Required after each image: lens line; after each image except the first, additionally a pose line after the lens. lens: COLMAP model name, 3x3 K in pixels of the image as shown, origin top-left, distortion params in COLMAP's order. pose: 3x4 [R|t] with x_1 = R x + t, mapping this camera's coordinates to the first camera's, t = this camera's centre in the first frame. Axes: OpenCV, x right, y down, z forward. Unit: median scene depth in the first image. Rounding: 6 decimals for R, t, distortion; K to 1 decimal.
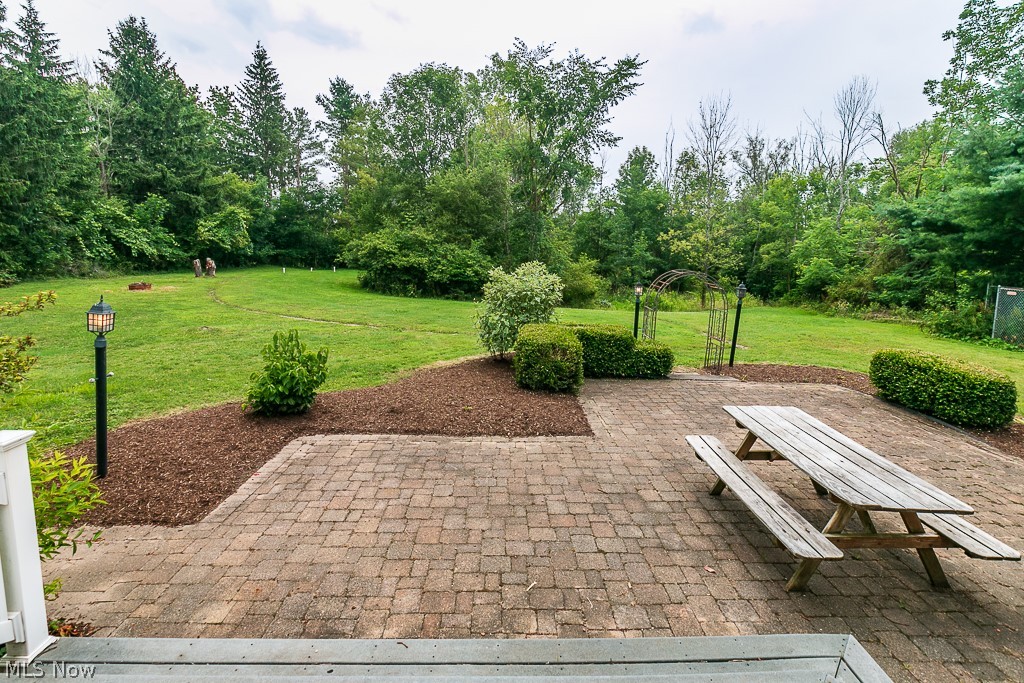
lens RADIAL K [[477.1, 0, 511.5], [0, 477.1, 302.5], [0, 0, 1]] dist [0.000026, 0.000818]
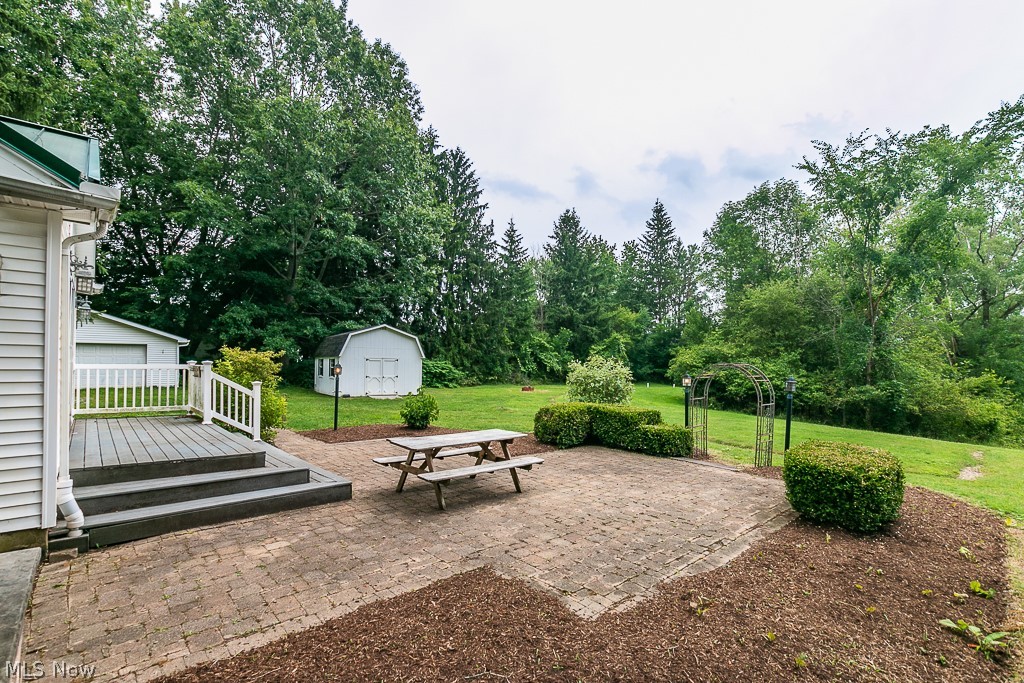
lens RADIAL K [[471.9, 0, 512.2], [0, 471.9, 361.1], [0, 0, 1]] dist [-0.001261, 0.000016]
pose [[0.654084, -0.011665, -0.756332, 0.204810], [-0.093065, 0.991044, -0.095769, 0.017203], [0.750675, 0.133028, 0.647140, 0.000509]]
